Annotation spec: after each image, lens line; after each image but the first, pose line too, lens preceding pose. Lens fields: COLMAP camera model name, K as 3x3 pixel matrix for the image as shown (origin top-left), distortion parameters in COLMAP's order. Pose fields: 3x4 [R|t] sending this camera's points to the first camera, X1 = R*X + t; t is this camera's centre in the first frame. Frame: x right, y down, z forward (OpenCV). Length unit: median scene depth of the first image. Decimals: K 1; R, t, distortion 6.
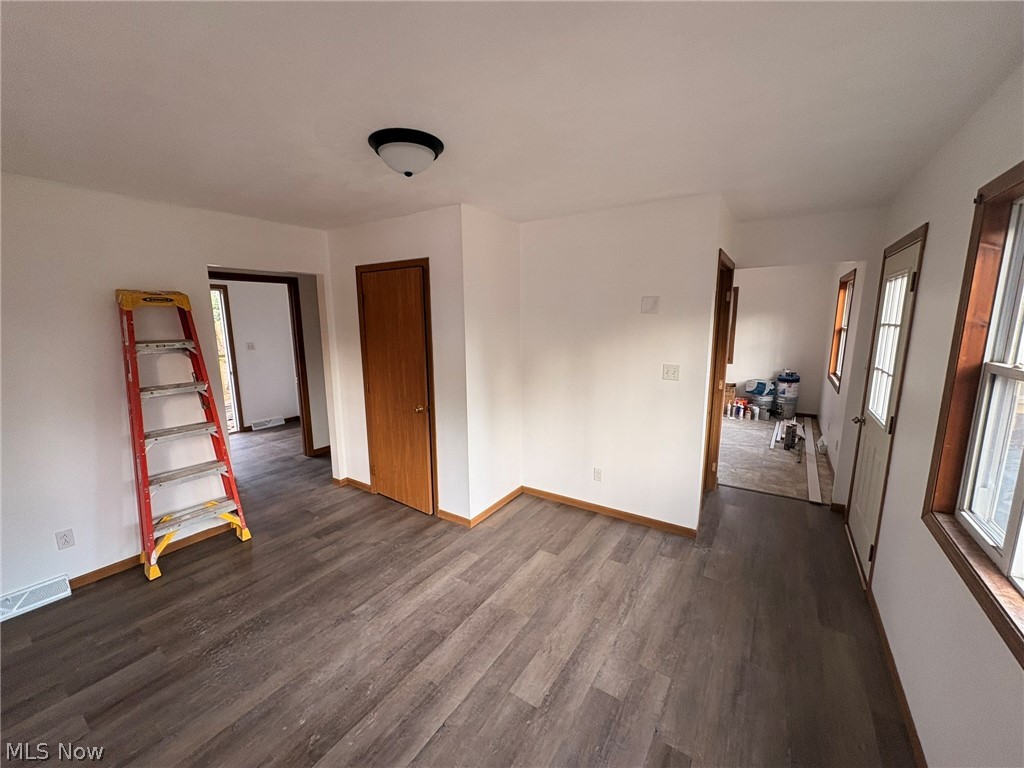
lens RADIAL K [[409.5, 0, 507.0], [0, 409.5, 383.8], [0, 0, 1]] dist [0.003823, -0.000239]
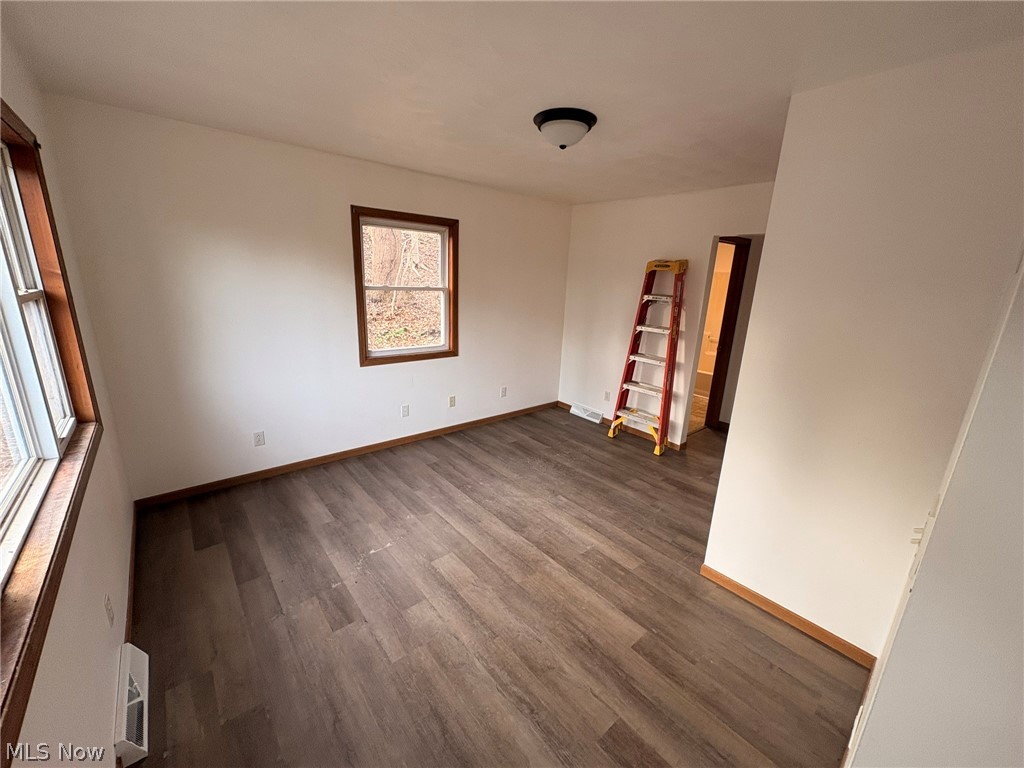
lens RADIAL K [[409.5, 0, 513.3], [0, 409.5, 388.6], [0, 0, 1]] dist [0.003823, -0.000239]
pose [[-0.275251, 0.249637, -0.928396, 0.846377], [-0.197888, 0.930306, 0.308820, -0.162111], [0.940785, 0.268722, -0.206667, 1.054221]]
